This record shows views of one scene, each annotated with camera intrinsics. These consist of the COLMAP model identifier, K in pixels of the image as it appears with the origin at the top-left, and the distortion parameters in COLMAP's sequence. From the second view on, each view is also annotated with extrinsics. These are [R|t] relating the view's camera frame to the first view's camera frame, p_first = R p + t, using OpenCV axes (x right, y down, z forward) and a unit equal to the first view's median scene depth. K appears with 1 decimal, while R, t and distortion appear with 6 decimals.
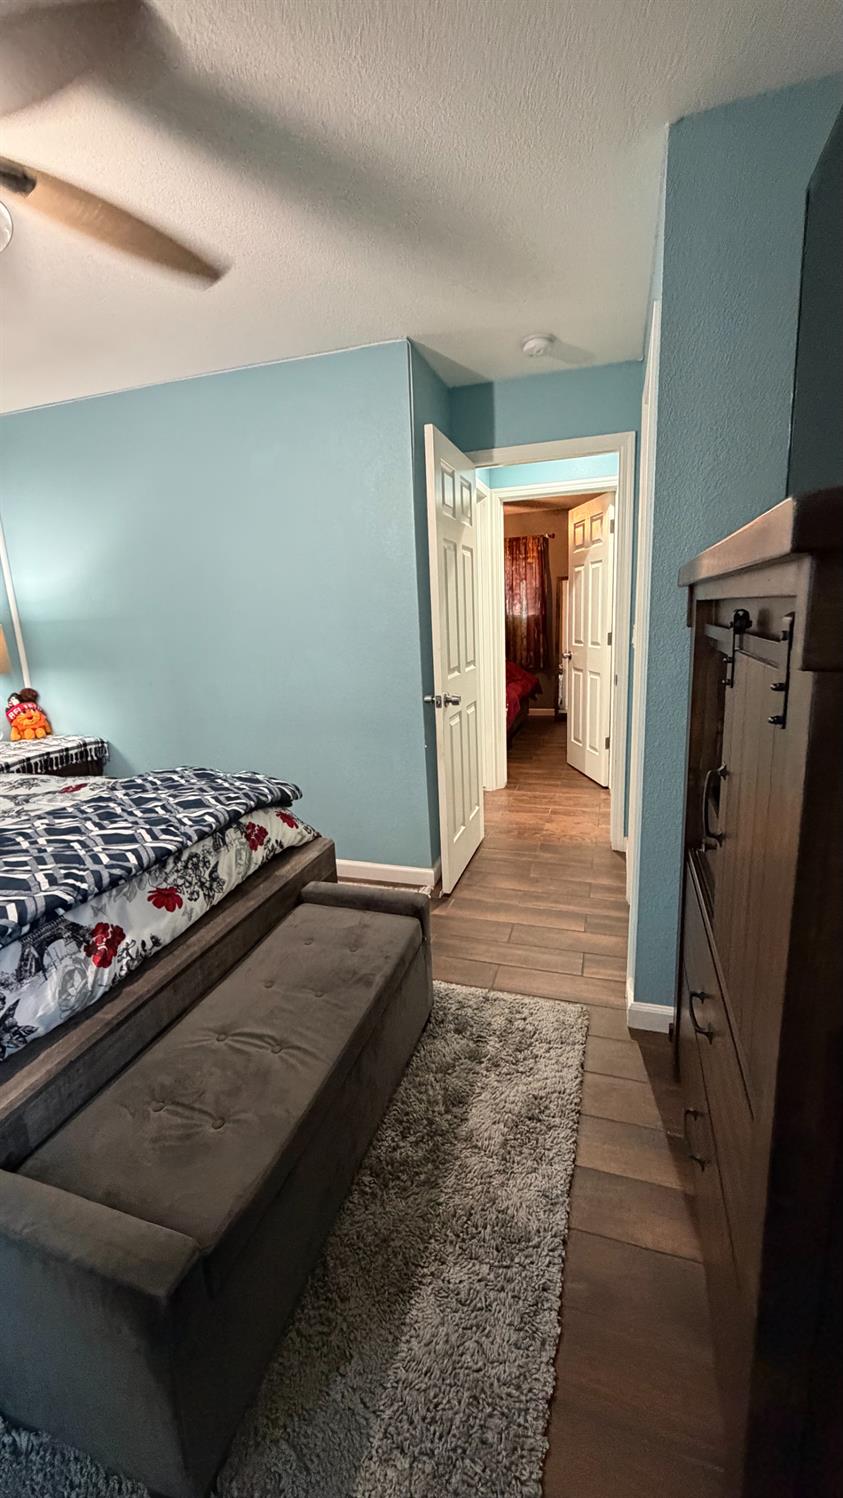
lens RADIAL K [[598.3, 0, 422.7], [0, 598.3, 743.8], [0, 0, 1]] dist [-0.000327, 0.000153]
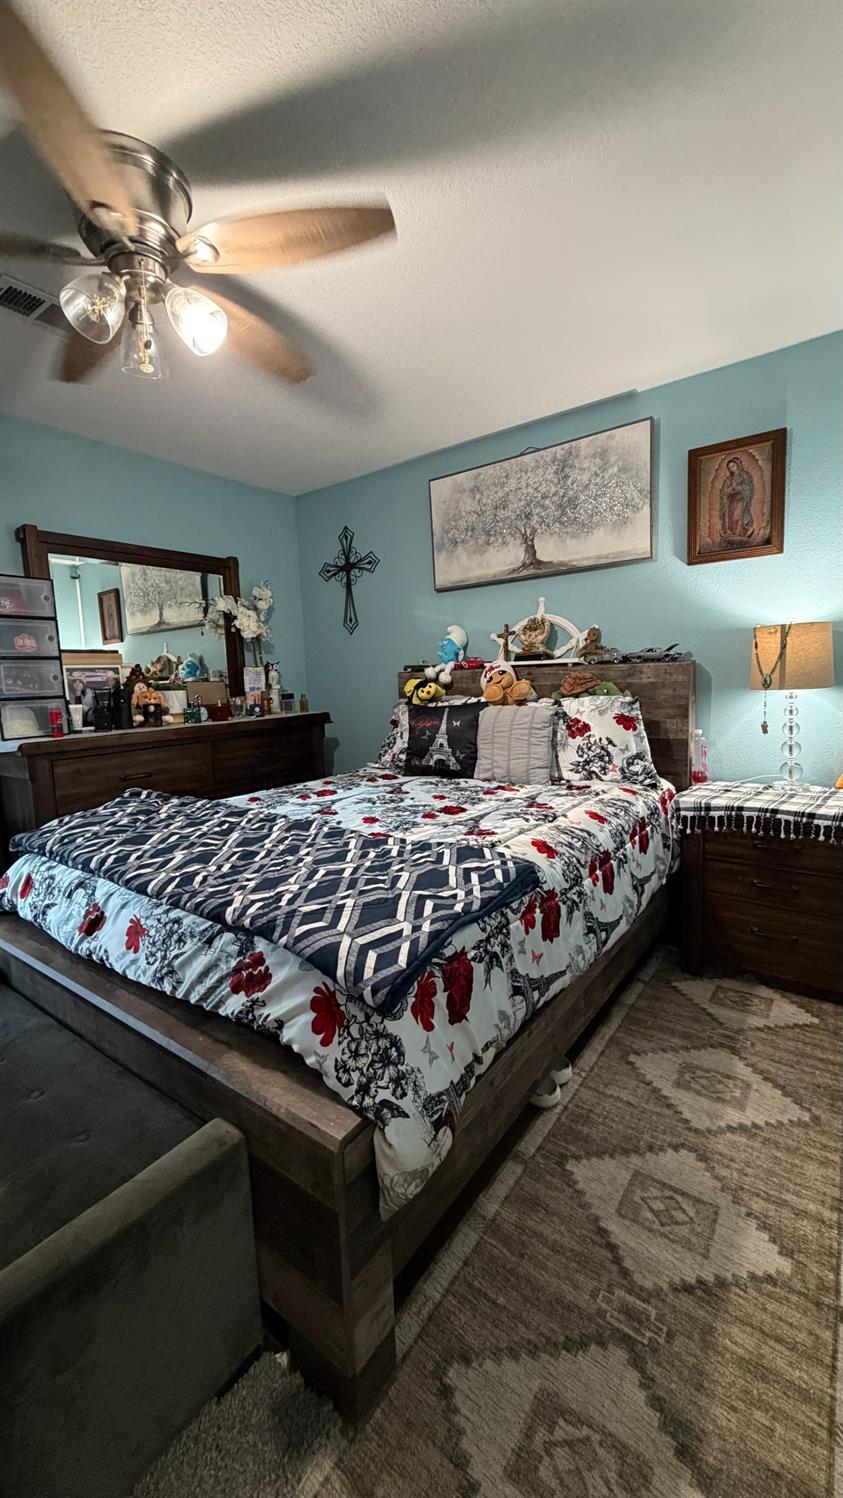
lens RADIAL K [[598.3, 0, 425.3], [0, 598.3, 745.7], [0, 0, 1]] dist [-0.000327, 0.000153]
pose [[-0.314209, 0.163584, -0.935154, 0.224115], [-0.151221, 0.963841, 0.219413, -0.265991], [0.937233, 0.210357, -0.278110, 1.475964]]
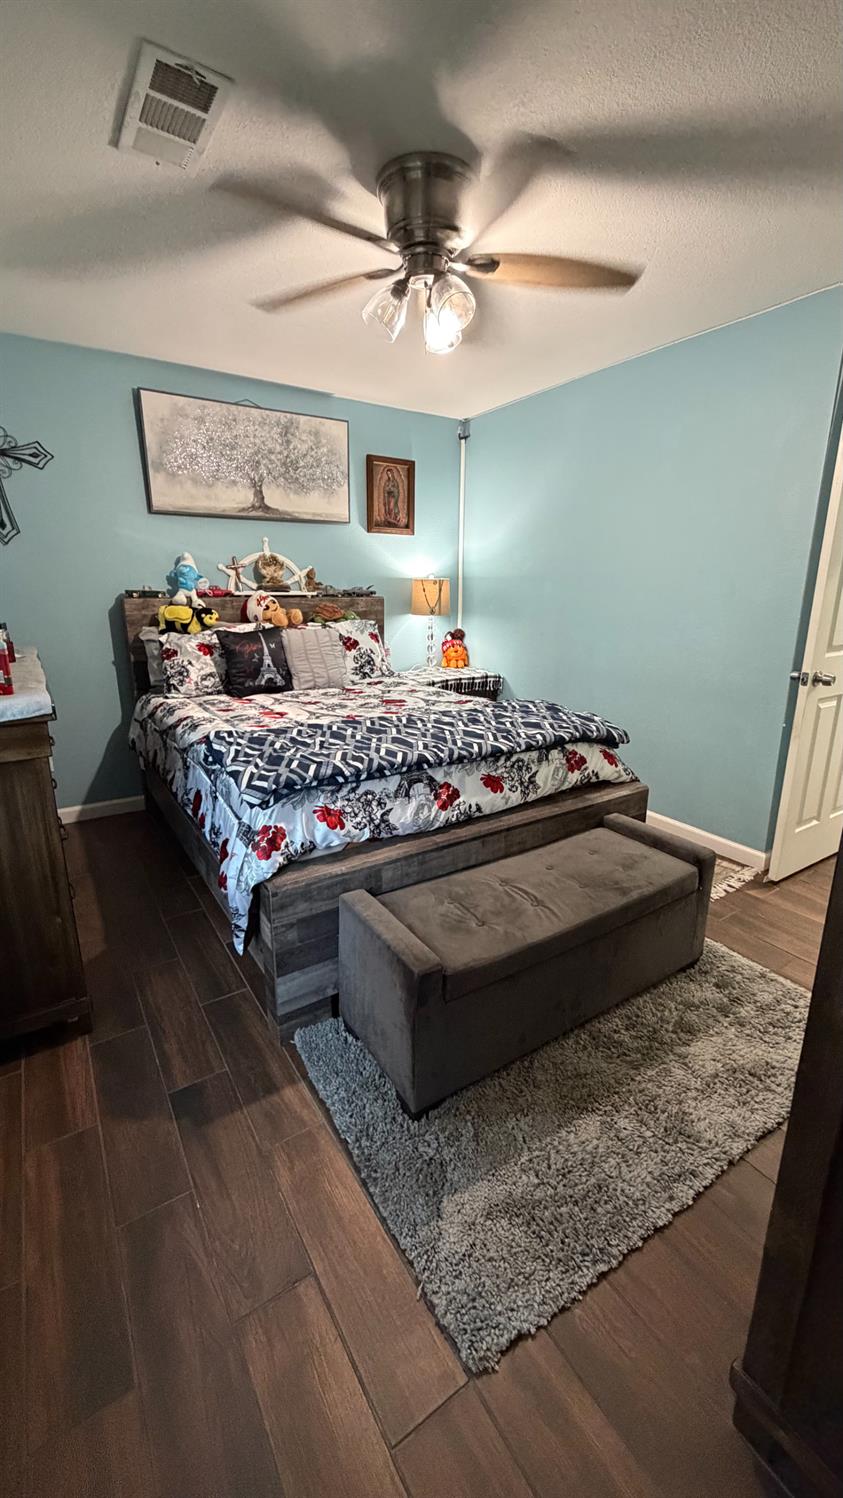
lens RADIAL K [[598.3, 0, 421.8], [0, 598.3, 742.5], [0, 0, 1]] dist [-0.000327, 0.000153]
pose [[0.776119, 0.201773, -0.597434, 0.223882], [-0.168889, 0.979325, 0.111348, 0.038444], [0.607549, 0.014481, 0.794150, -0.173905]]
